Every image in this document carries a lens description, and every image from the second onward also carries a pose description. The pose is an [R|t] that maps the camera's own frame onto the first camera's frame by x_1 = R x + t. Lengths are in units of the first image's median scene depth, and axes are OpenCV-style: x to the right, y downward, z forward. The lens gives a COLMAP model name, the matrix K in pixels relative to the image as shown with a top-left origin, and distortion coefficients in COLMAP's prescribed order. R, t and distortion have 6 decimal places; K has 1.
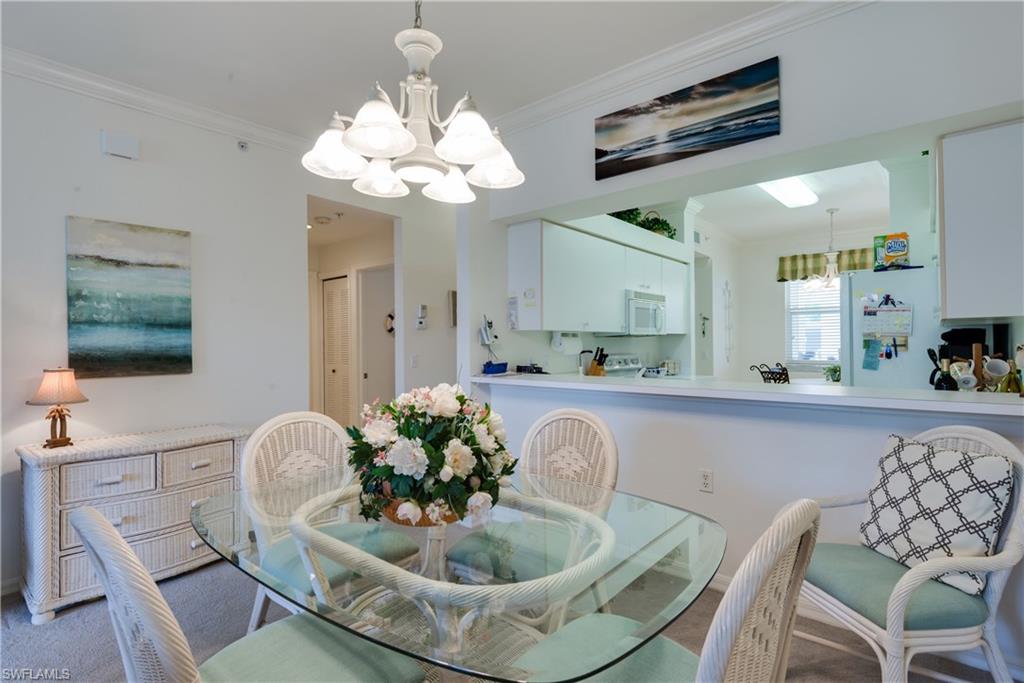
lens RADIAL K [[495.5, 0, 504.9], [0, 495.5, 343.4], [0, 0, 1]] dist [0.021125, -0.014793]
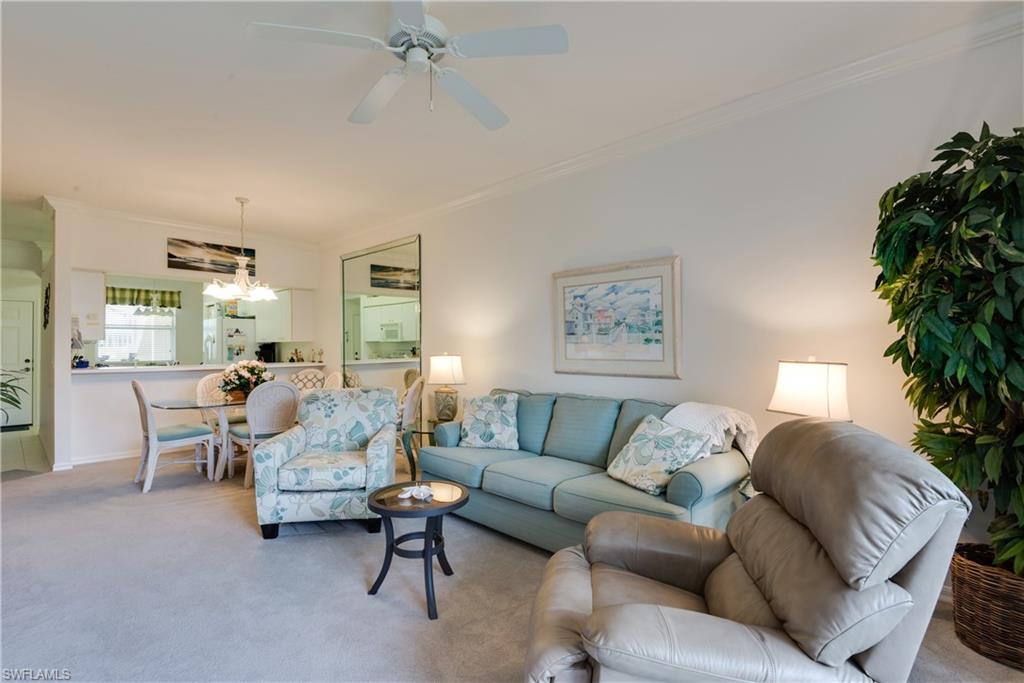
lens RADIAL K [[495.5, 0, 513.7], [0, 495.5, 340.8], [0, 0, 1]] dist [0.021125, -0.014793]
pose [[0.061425, 0.020850, 0.997894, -1.555354], [0.000807, 0.999780, -0.020939, 0.011554], [-0.998111, 0.002092, 0.061394, -0.471654]]
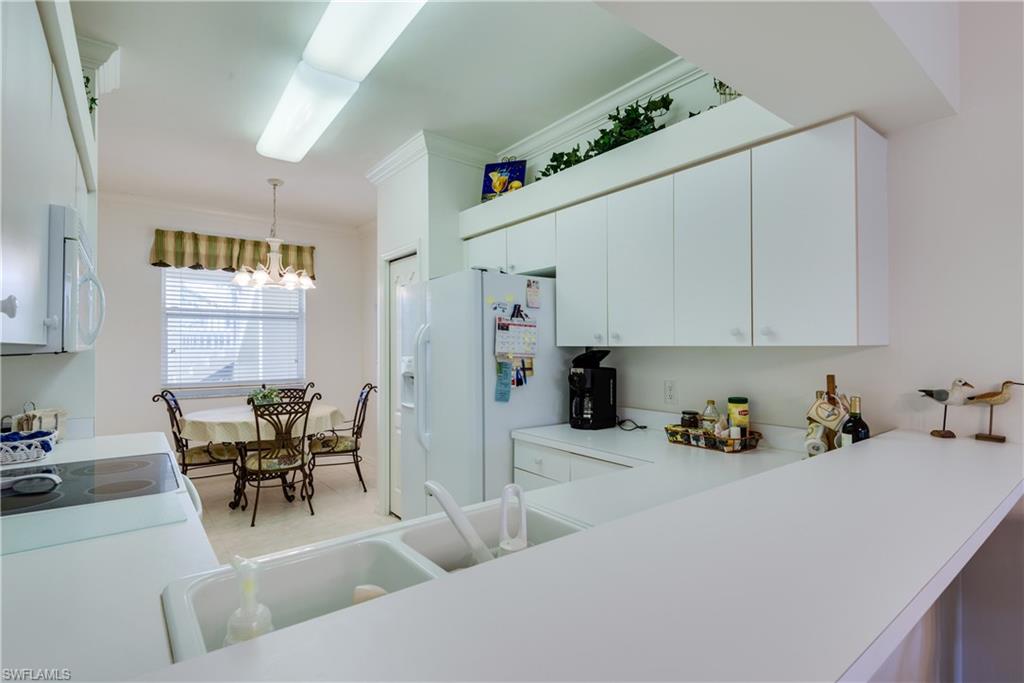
lens RADIAL K [[495.5, 0, 513.1], [0, 495.5, 346.0], [0, 0, 1]] dist [0.021125, -0.014793]
pose [[0.201106, 0.014091, 0.979468, 0.003376], [-0.003367, 0.999901, -0.013694, -0.022339], [-0.979564, -0.000544, 0.201133, 0.867889]]
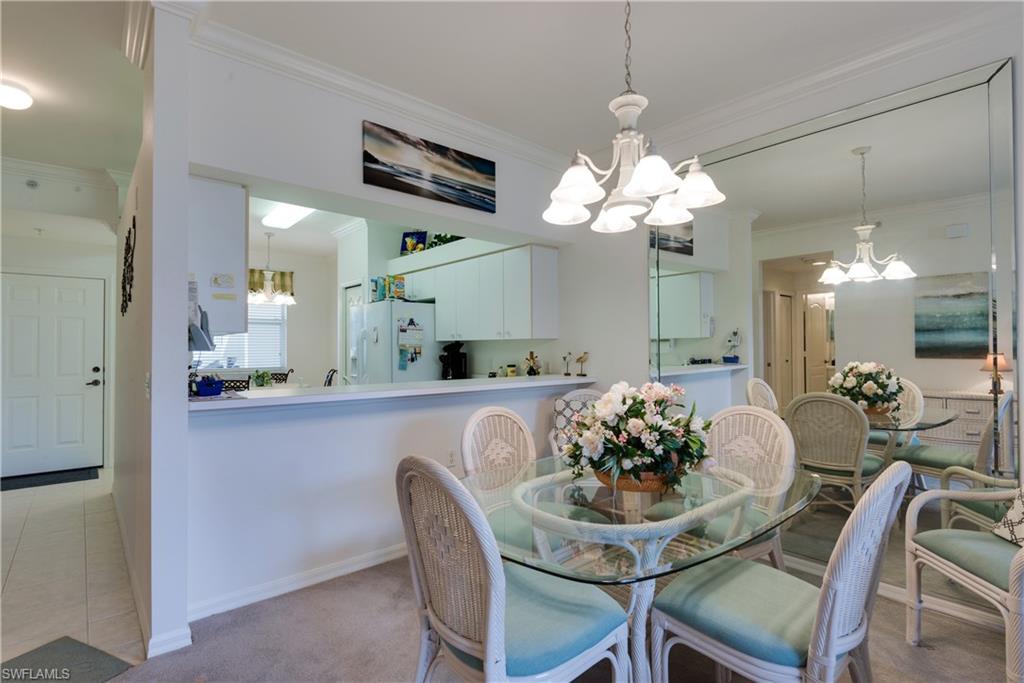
lens RADIAL K [[495.5, 0, 508.7], [0, 495.5, 340.9], [0, 0, 1]] dist [0.021125, -0.014793]
pose [[0.149650, 0.025925, 0.988399, -0.647334], [-0.000961, 0.999660, -0.026075, 0.006175], [-0.988739, 0.002952, 0.149624, 0.509420]]
